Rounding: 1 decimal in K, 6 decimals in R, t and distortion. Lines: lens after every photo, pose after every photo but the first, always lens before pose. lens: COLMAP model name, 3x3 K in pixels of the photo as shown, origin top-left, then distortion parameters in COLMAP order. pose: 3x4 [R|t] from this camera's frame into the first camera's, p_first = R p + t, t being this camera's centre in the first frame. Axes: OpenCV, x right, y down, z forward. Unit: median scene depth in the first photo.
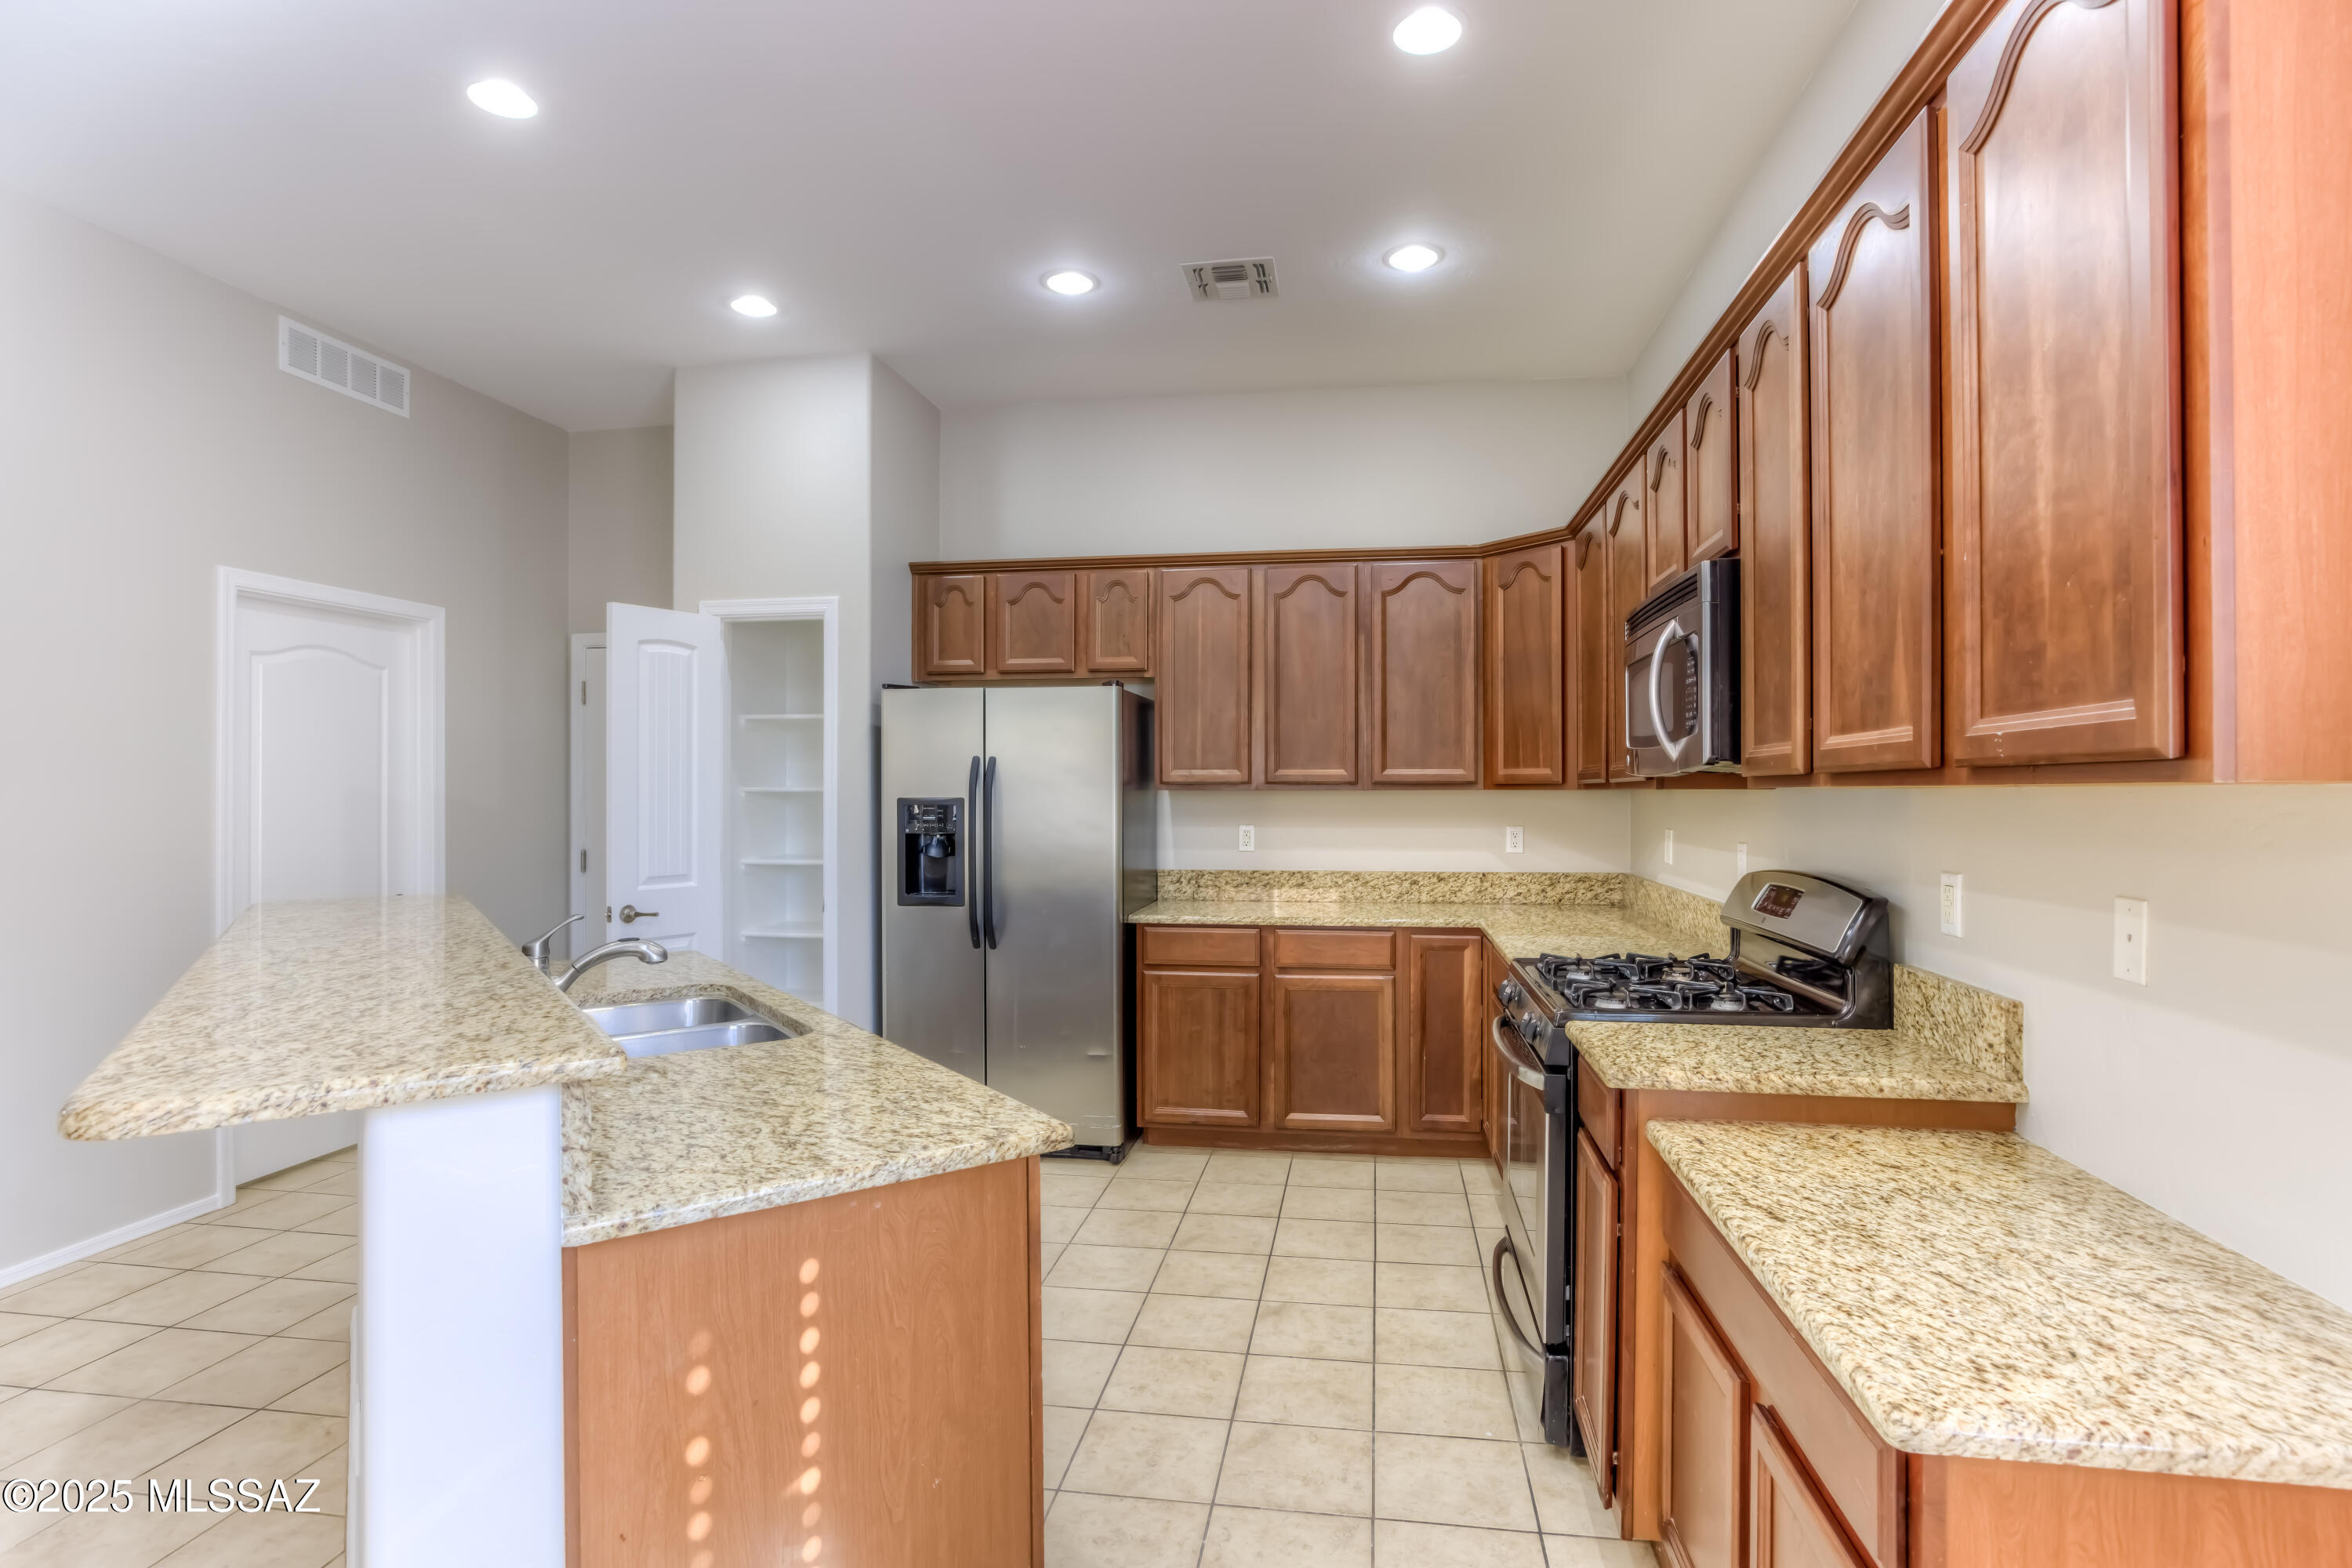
lens RADIAL K [[1158.2, 0, 1212.4], [0, 1158.2, 778.8], [0, 0, 1]] dist [0.000451, -0.000132]
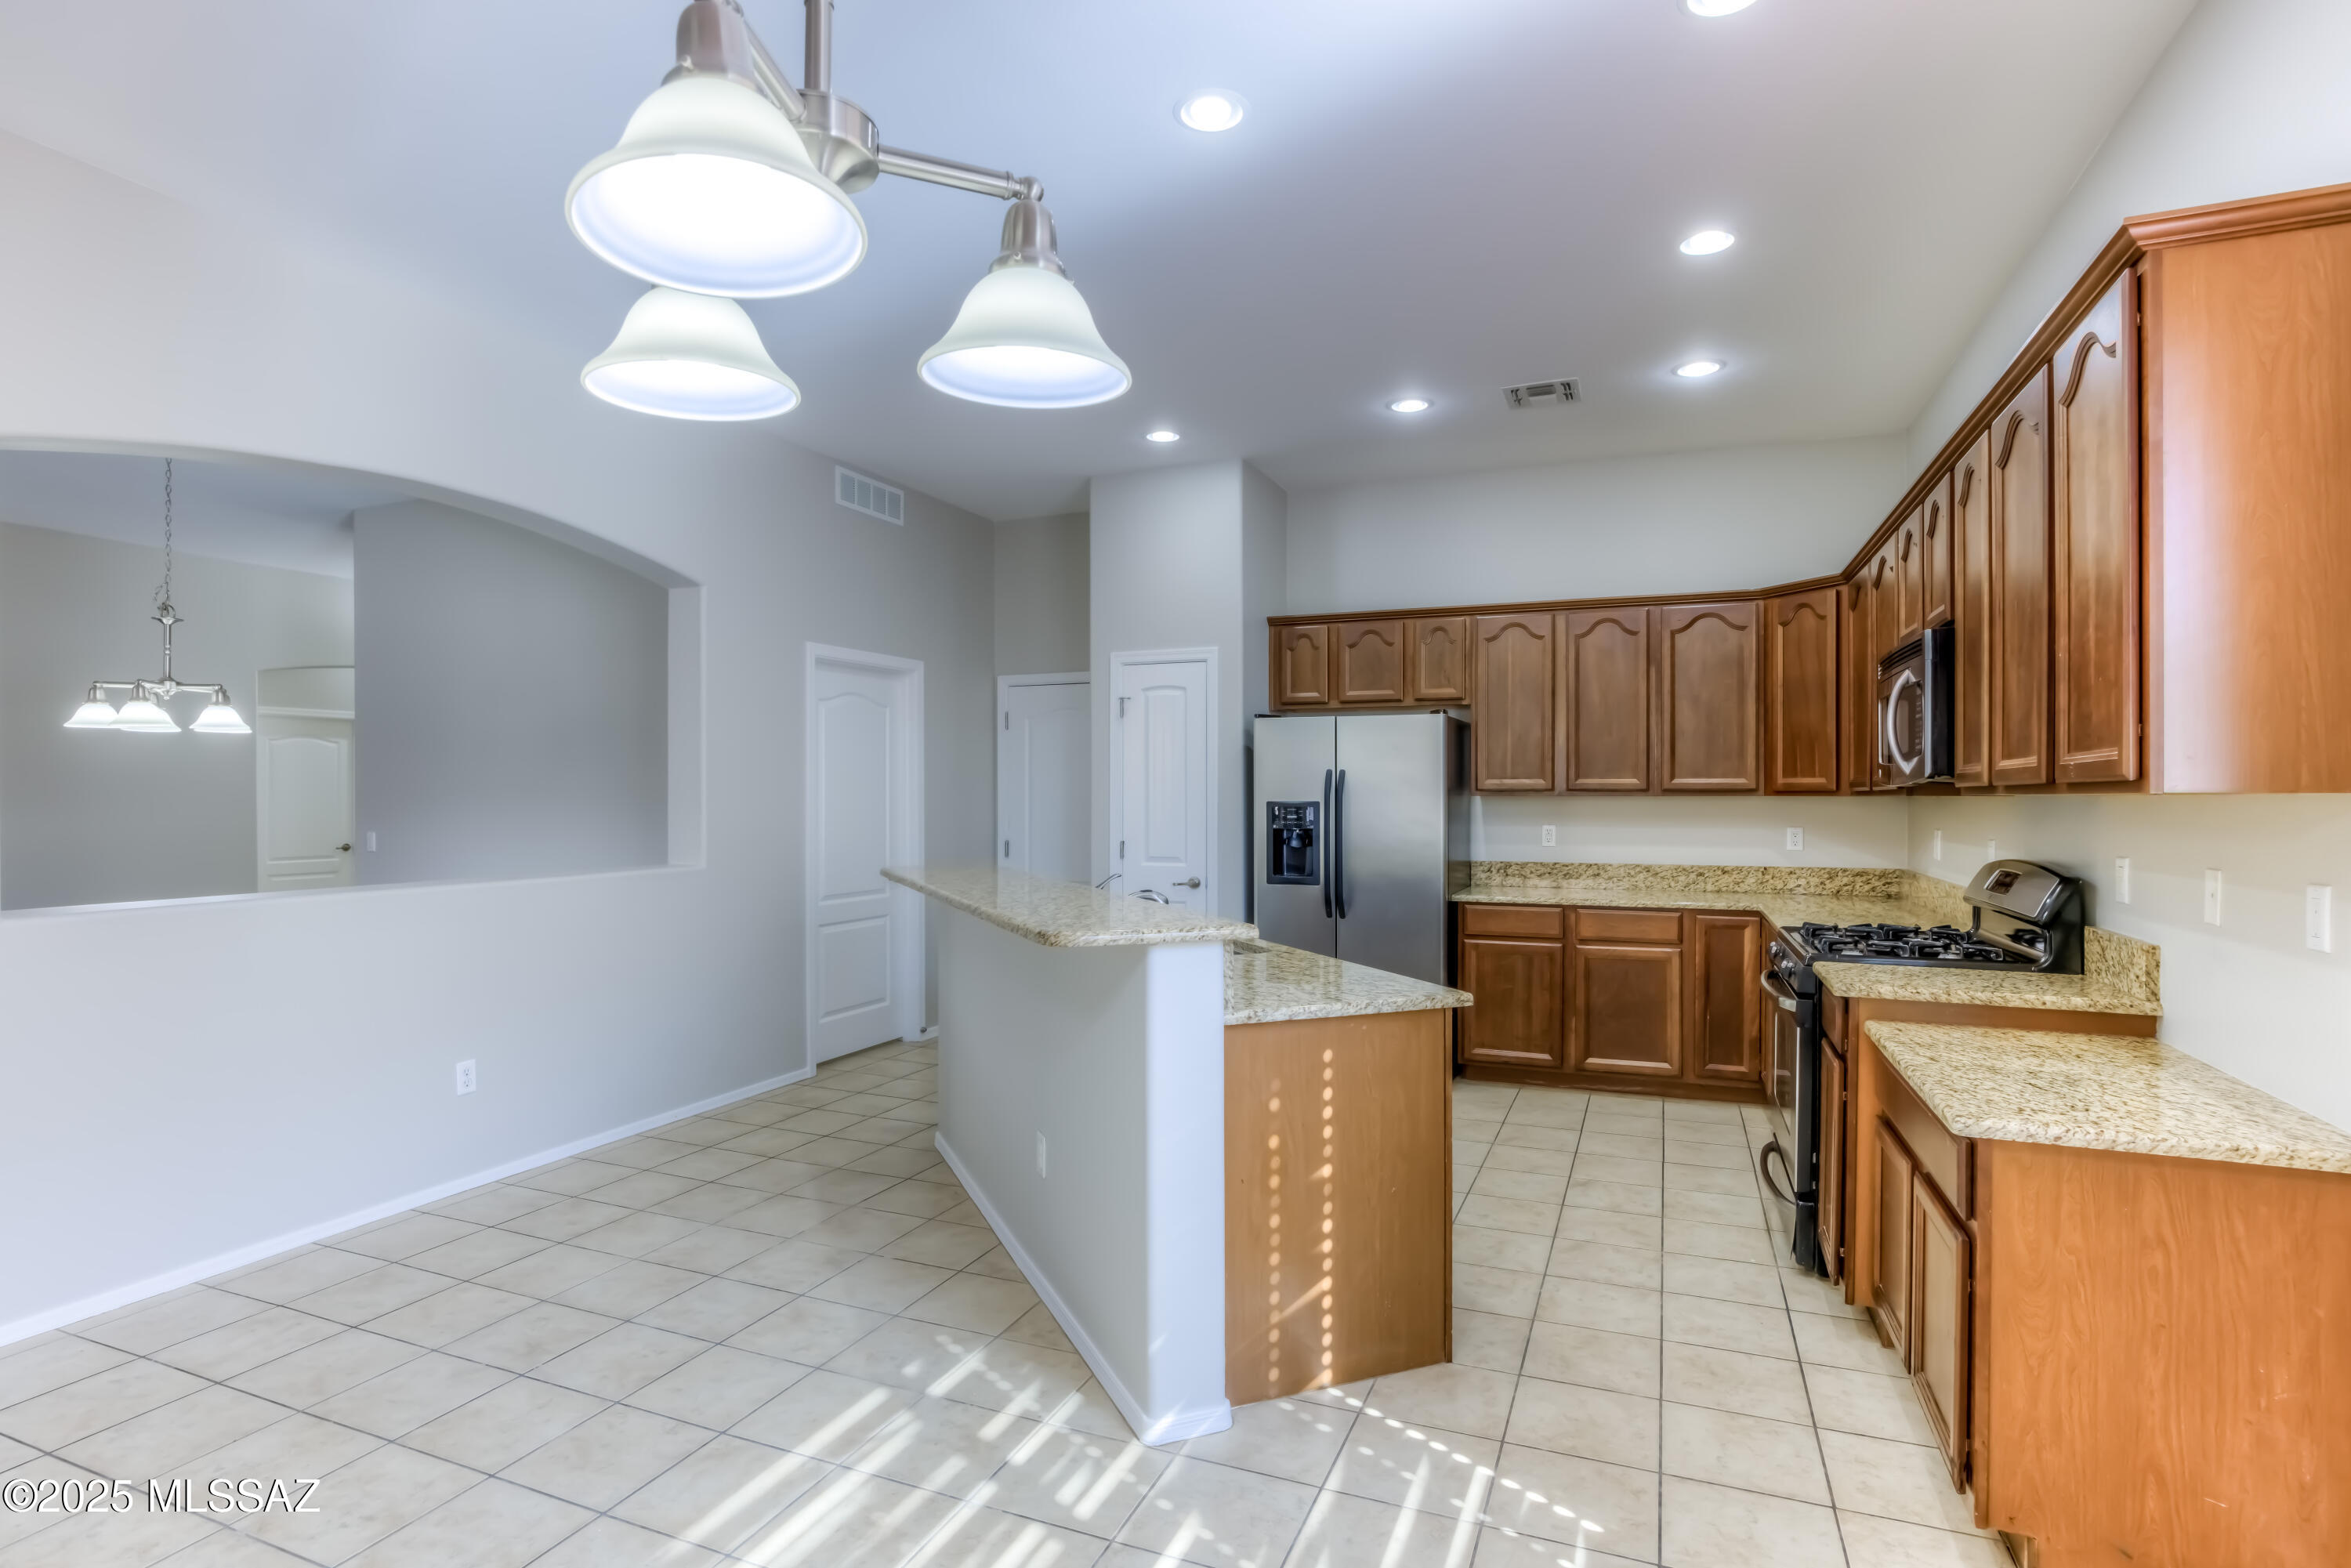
lens RADIAL K [[1151.2, 0, 1129.8], [0, 1151.2, 791.3], [0, 0, 1]] dist [-0.002137, 0.000924]
pose [[0.956618, 0.001482, -0.291341, -0.047357], [0.000148, 0.999984, 0.005574, -0.002422], [0.291345, -0.005375, 0.956603, -0.338699]]
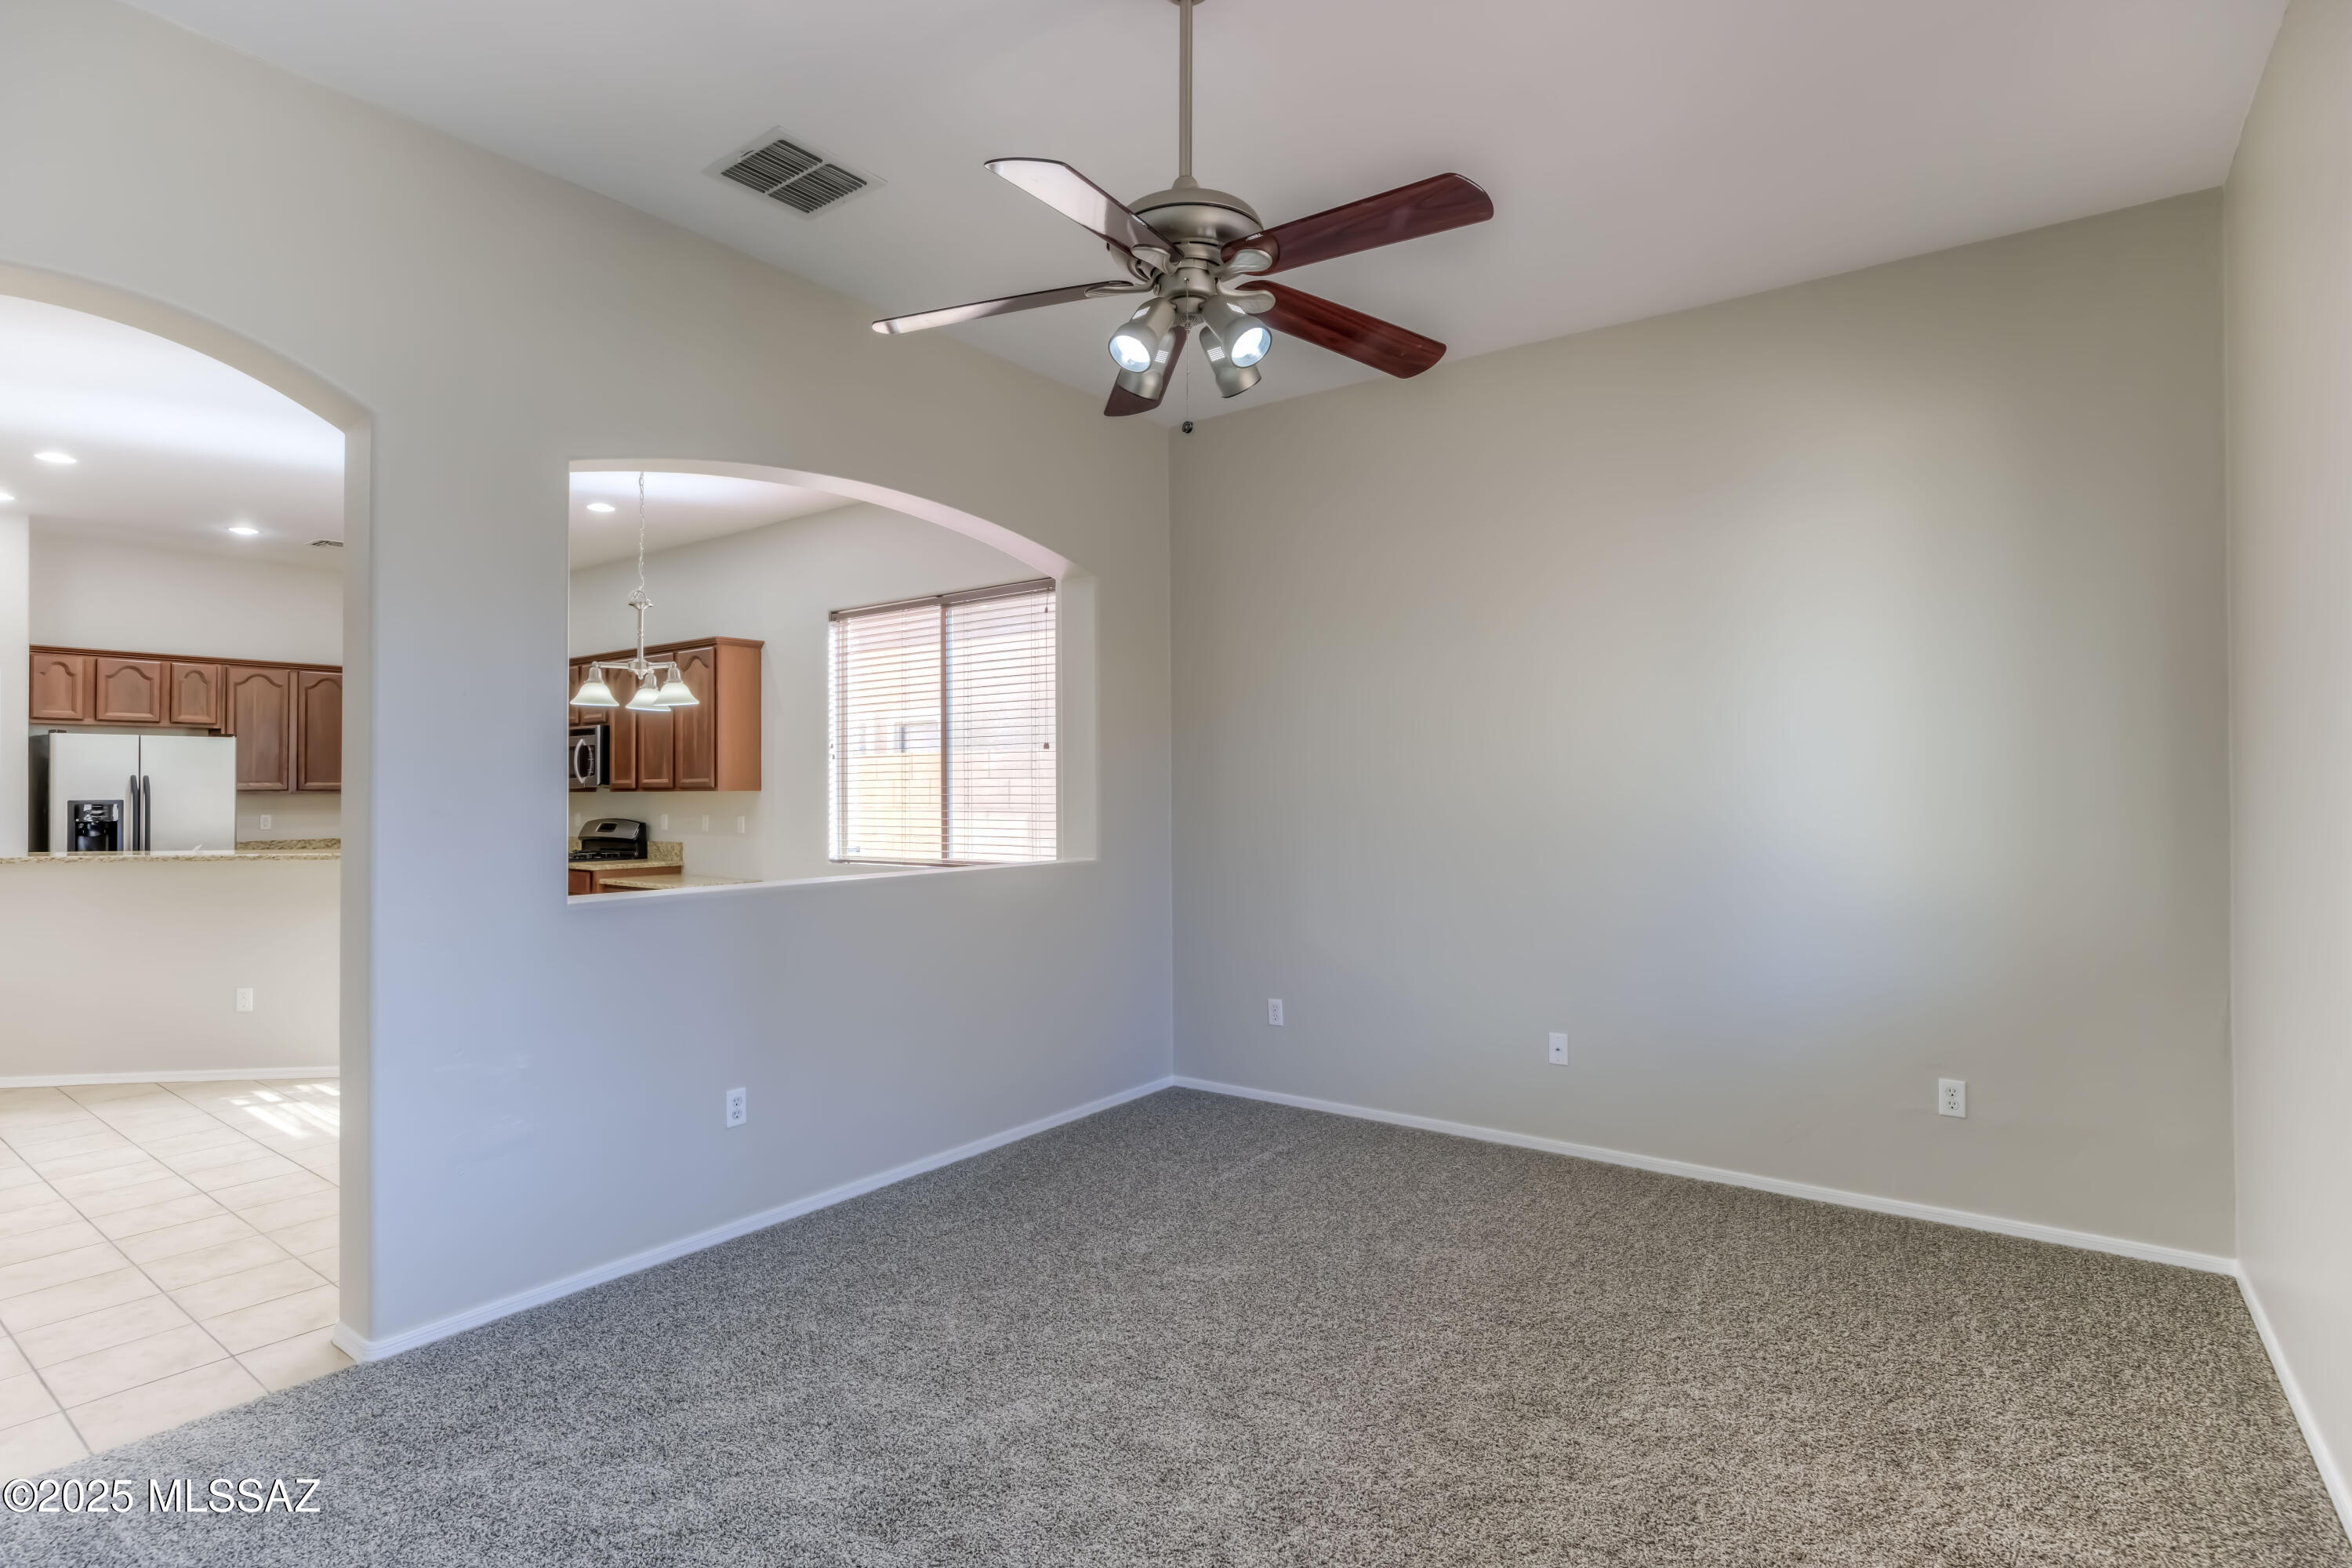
lens RADIAL K [[1151.7, 0, 1130.2], [0, 1151.7, 791.3], [0, 0, 1]] dist [-0.002137, 0.000924]
pose [[0.497510, -0.000520, 0.867458, -0.995821], [-0.002316, 0.999995, 0.001927, -0.002875], [-0.867455, -0.002968, 0.497506, -1.169943]]
